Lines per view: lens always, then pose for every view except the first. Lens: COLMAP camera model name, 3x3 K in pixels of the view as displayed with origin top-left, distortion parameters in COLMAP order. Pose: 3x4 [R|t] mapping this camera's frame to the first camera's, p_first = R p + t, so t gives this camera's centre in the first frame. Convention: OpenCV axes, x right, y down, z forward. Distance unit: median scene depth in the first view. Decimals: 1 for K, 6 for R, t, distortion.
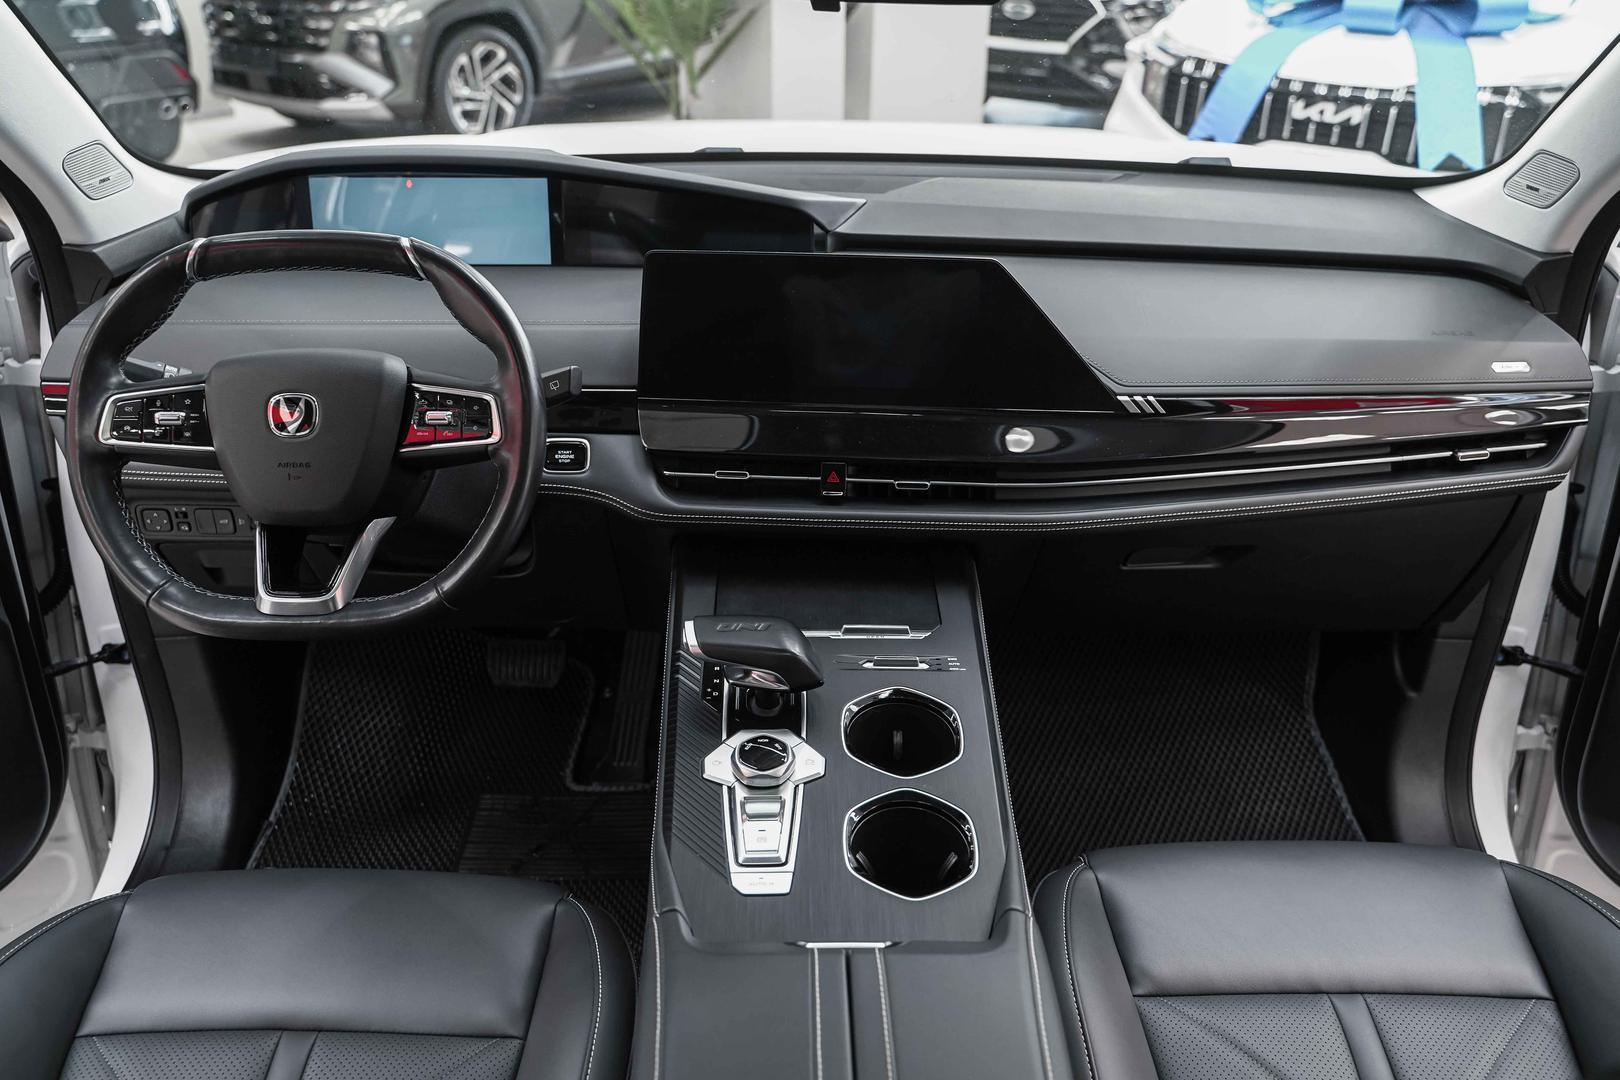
lens RADIAL K [[1291.1, 0, 879.0], [0, 1291.1, 571.2], [0, 0, 1]] dist [-0.030139, -0.016169]
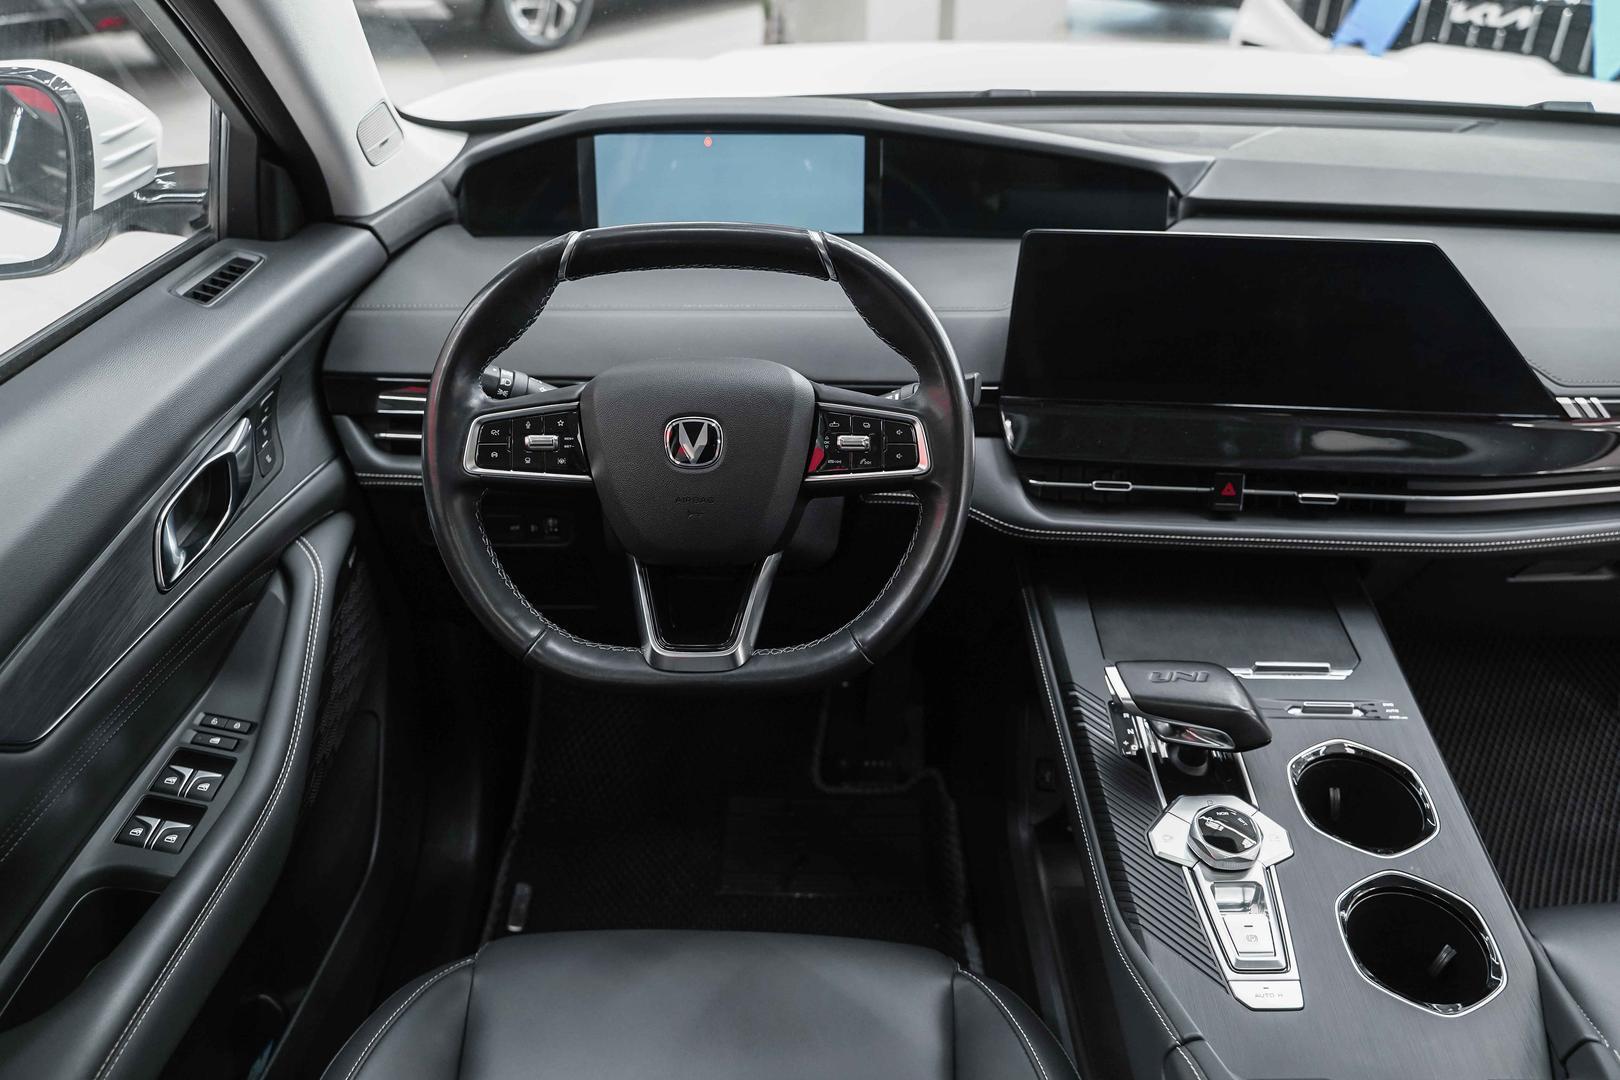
lens RADIAL K [[1291.1, 0, 802.1], [0, 1291.1, 541.3], [0, 0, 1]] dist [-0.030139, -0.016169]
pose [[0.999265, 0.004681, -0.038041, -0.311844], [-0.002280, 0.998016, 0.062927, -0.097872], [0.038260, -0.062794, 0.997293, 0.119282]]
